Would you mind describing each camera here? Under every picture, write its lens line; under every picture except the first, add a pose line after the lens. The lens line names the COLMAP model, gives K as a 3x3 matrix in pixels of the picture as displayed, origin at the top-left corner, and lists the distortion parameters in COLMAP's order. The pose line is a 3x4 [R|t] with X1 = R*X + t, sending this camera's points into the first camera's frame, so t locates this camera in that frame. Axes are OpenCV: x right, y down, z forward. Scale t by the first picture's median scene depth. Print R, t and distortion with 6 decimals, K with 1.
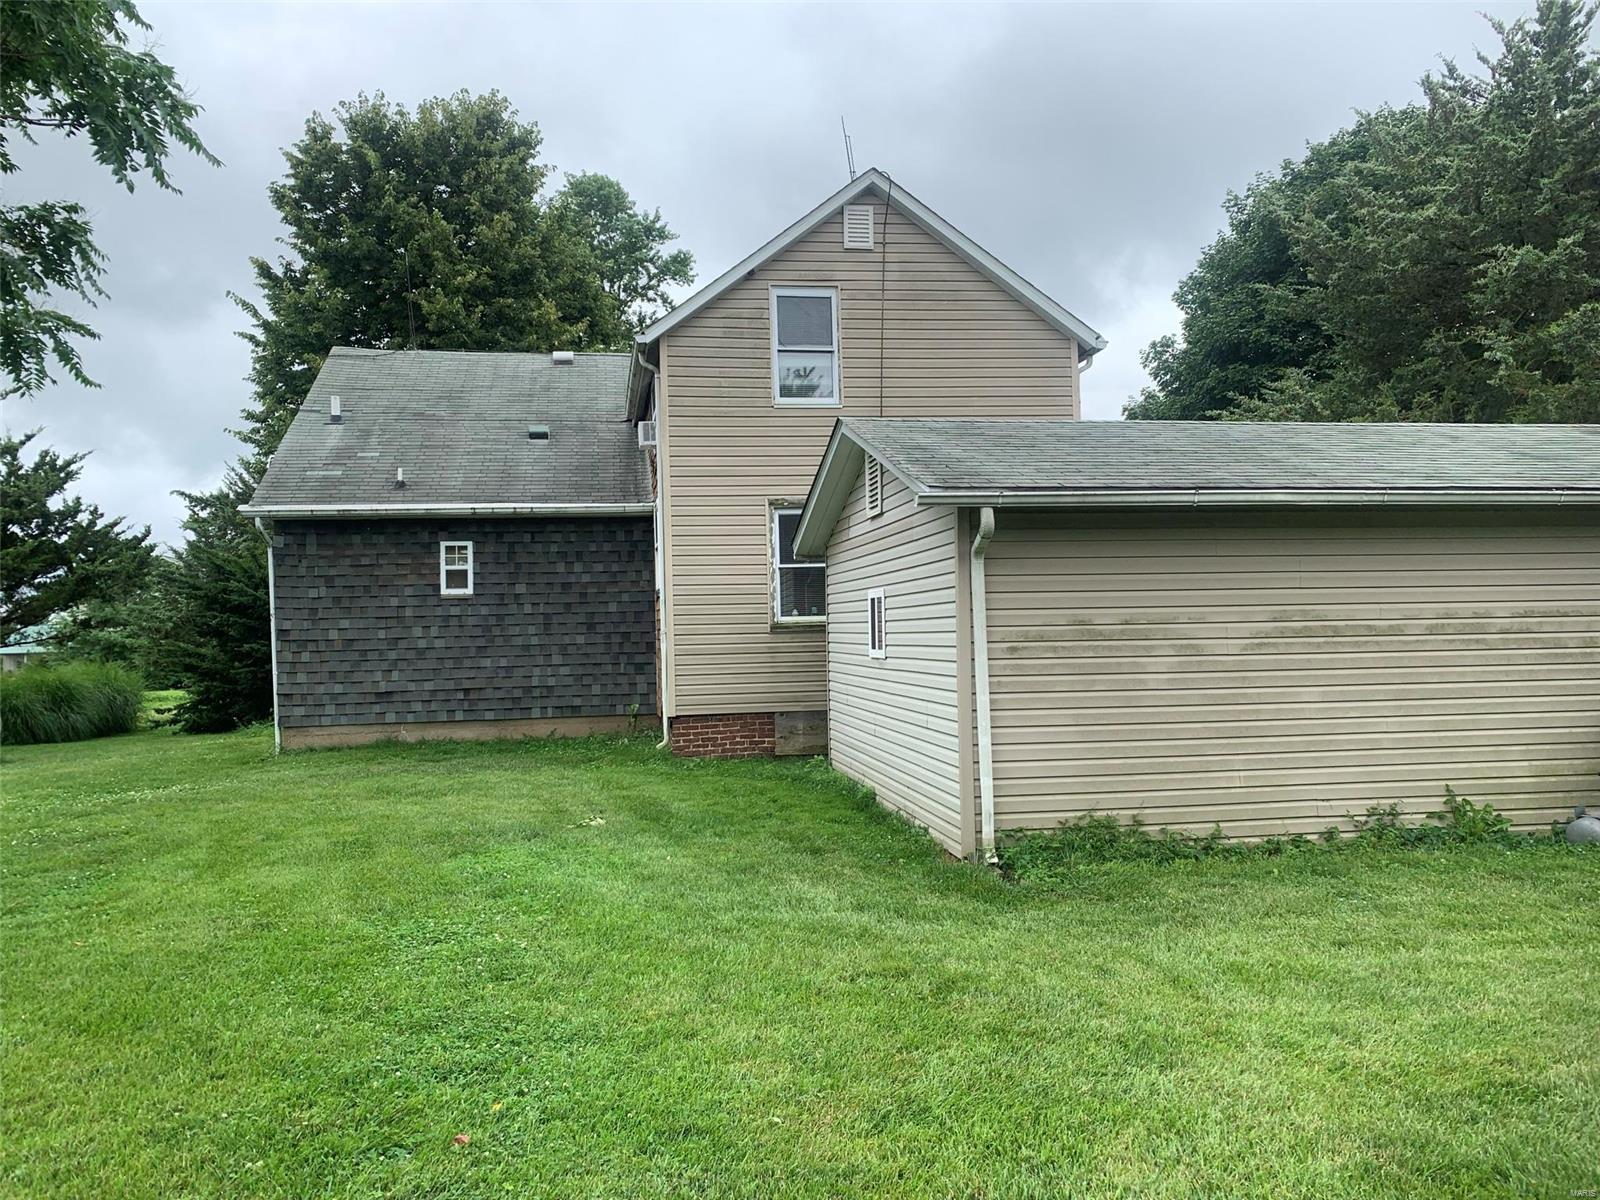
lens RADIAL K [[1199.8, 0, 799.0], [0, 1199.8, 606.2], [0, 0, 1]] dist [0.020785, -0.043290]
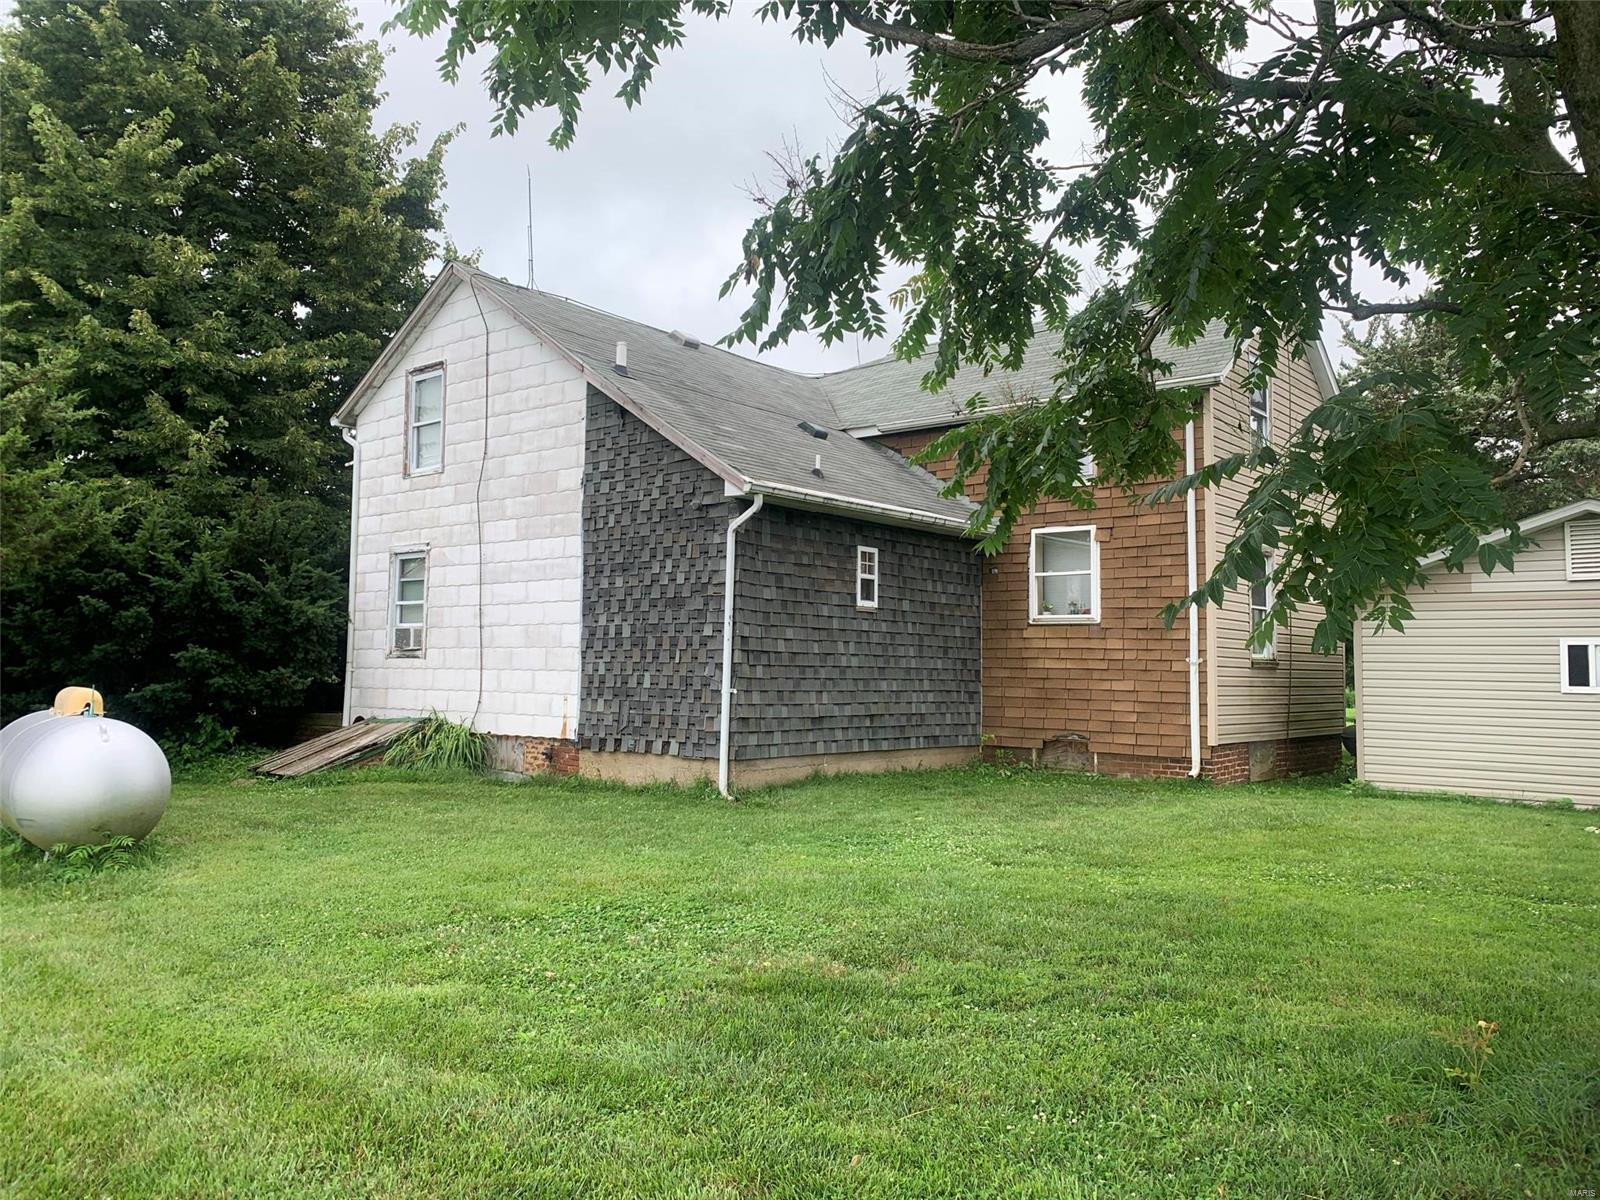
lens RADIAL K [[1199.8, 0, 798.0], [0, 1199.8, 594.8], [0, 0, 1]] dist [0.020785, -0.043290]
pose [[0.773667, 0.080310, 0.628482, -0.879872], [-0.054050, 0.996684, -0.060825, 0.037456], [-0.631283, 0.013088, 0.775442, 0.352120]]
